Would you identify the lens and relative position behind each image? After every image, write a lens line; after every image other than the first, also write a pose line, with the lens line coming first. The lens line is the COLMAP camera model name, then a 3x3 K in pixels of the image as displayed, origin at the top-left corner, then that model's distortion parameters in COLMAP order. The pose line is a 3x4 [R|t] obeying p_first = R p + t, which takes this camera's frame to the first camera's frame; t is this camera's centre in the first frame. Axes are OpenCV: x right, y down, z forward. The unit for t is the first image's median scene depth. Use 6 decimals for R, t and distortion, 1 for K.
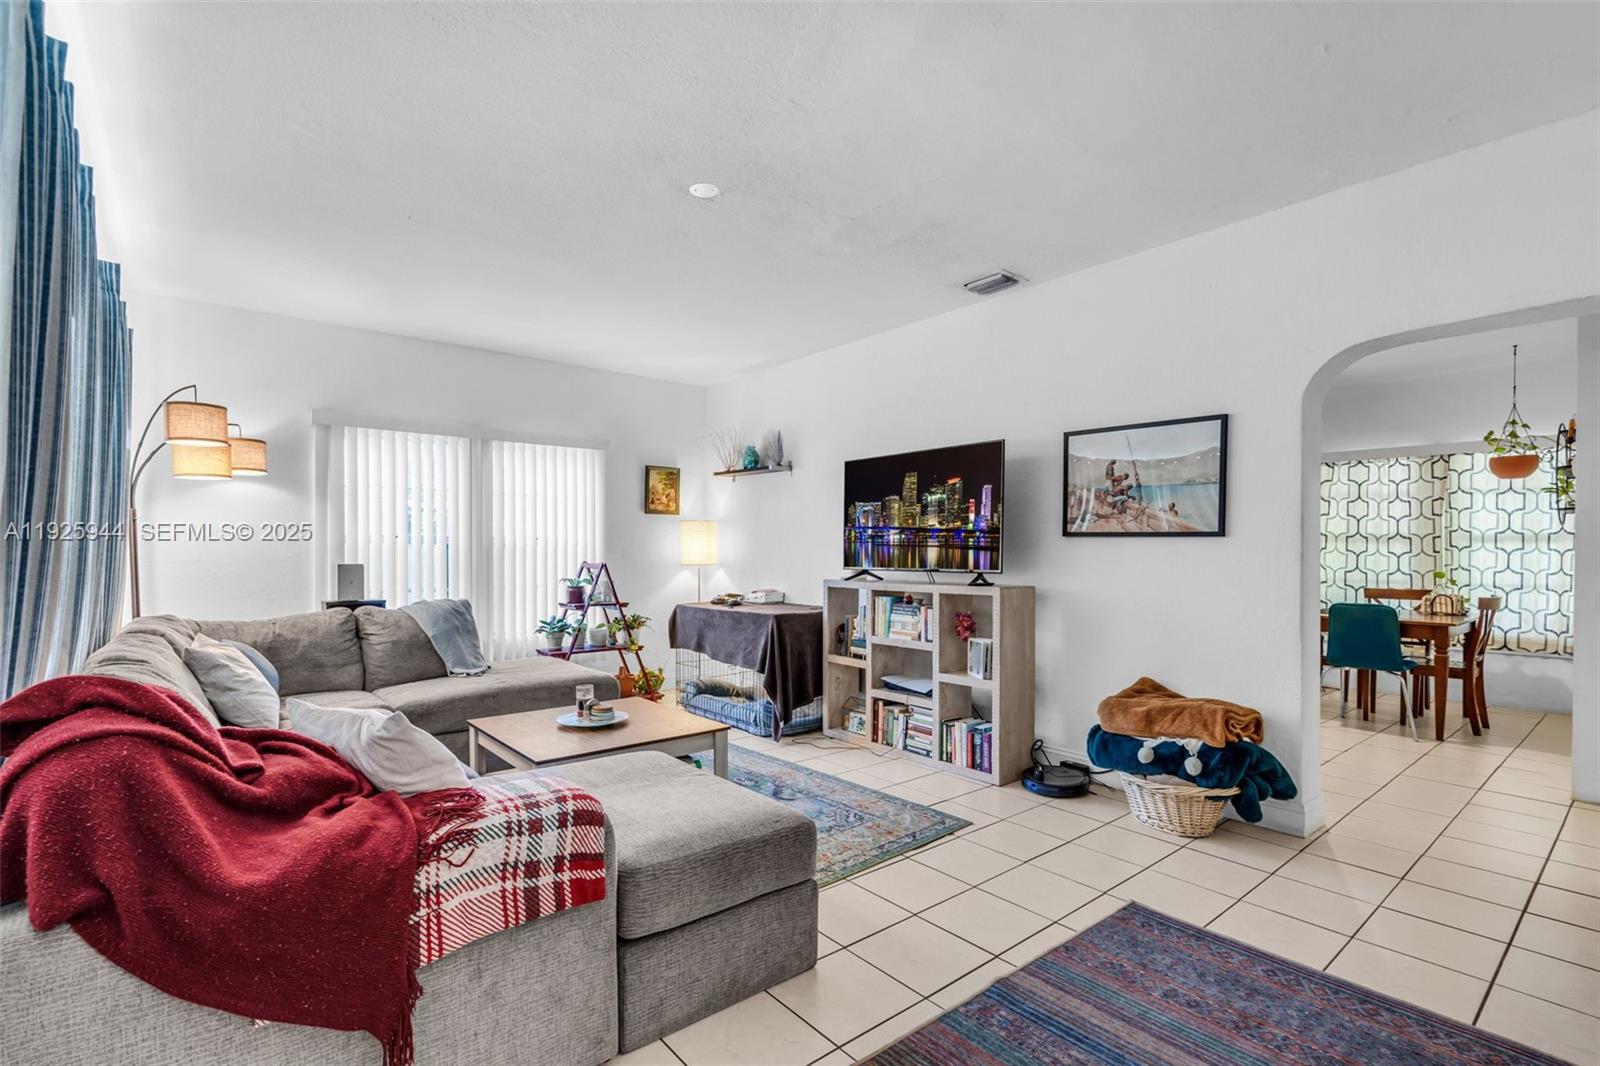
lens RADIAL K [[735.3, 0, 791.1], [0, 735.3, 554.2], [0, 0, 1]] dist [-0.000628, -0.000467]
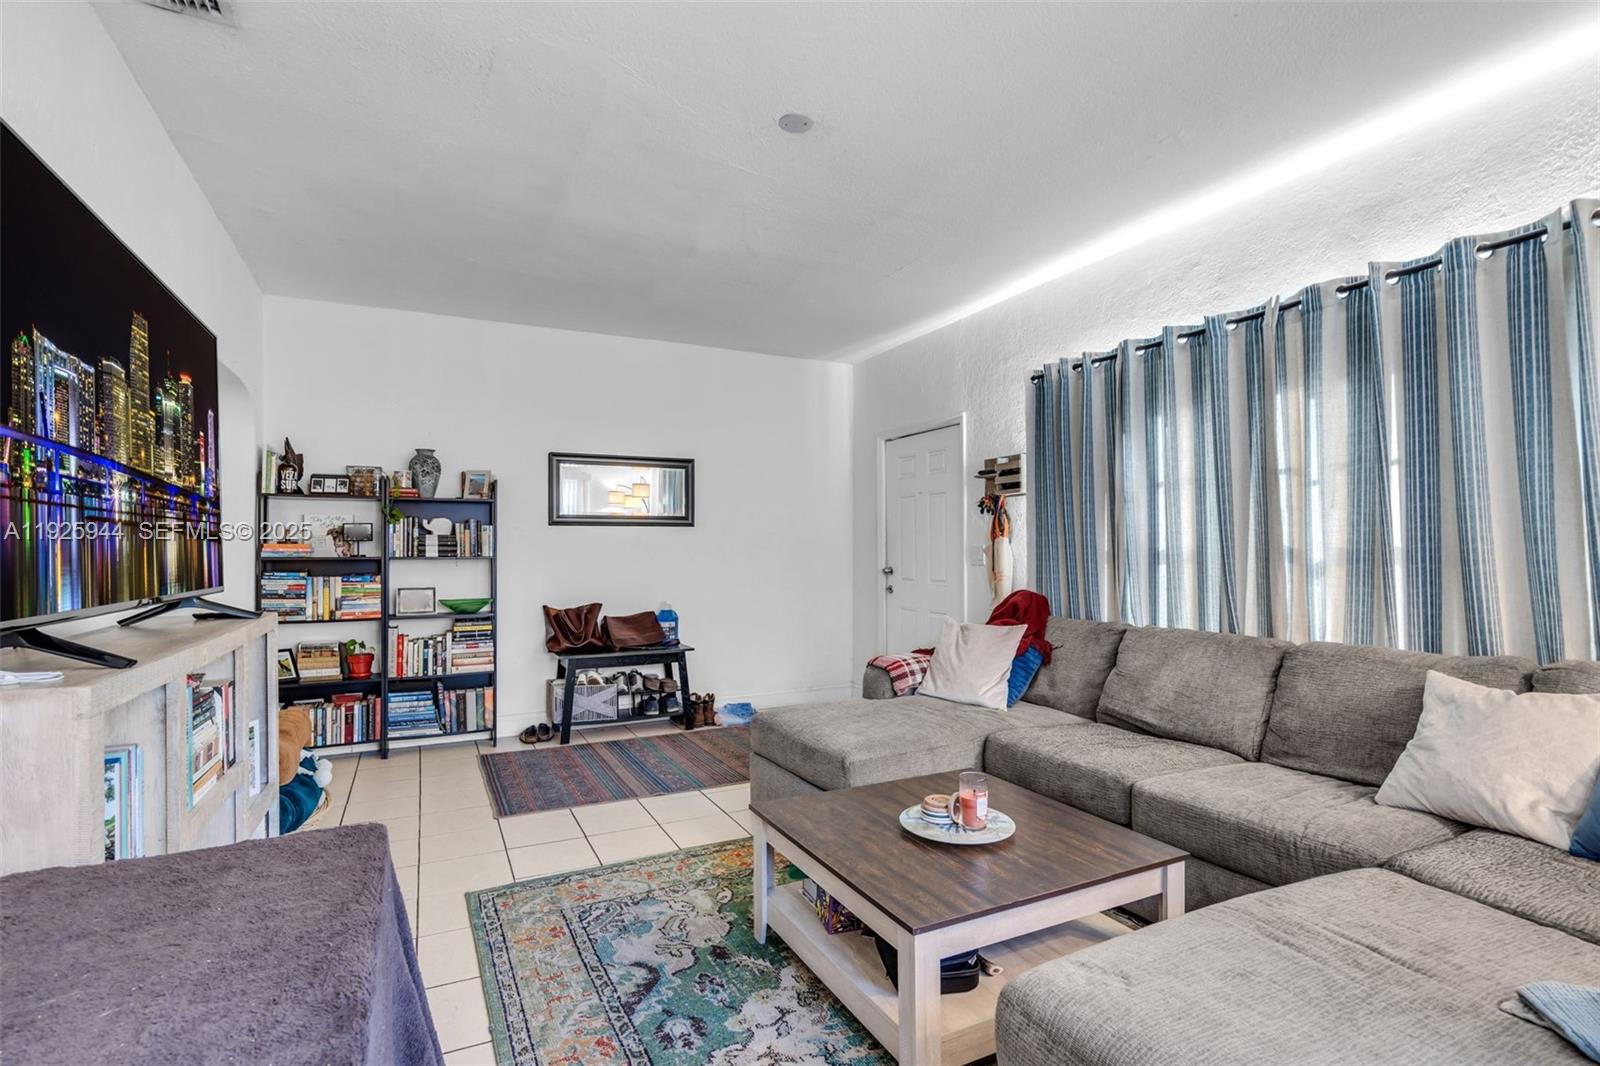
lens RADIAL K [[740.8, 0, 788.2], [0, 740.8, 537.4], [0, 0, 1]] dist [-0.002031, 0.000458]
pose [[-0.970877, 0.003610, 0.239552, -0.254807], [-0.000287, 0.999868, -0.016228, -0.001404], [-0.239579, -0.015824, -0.970748, 1.513590]]
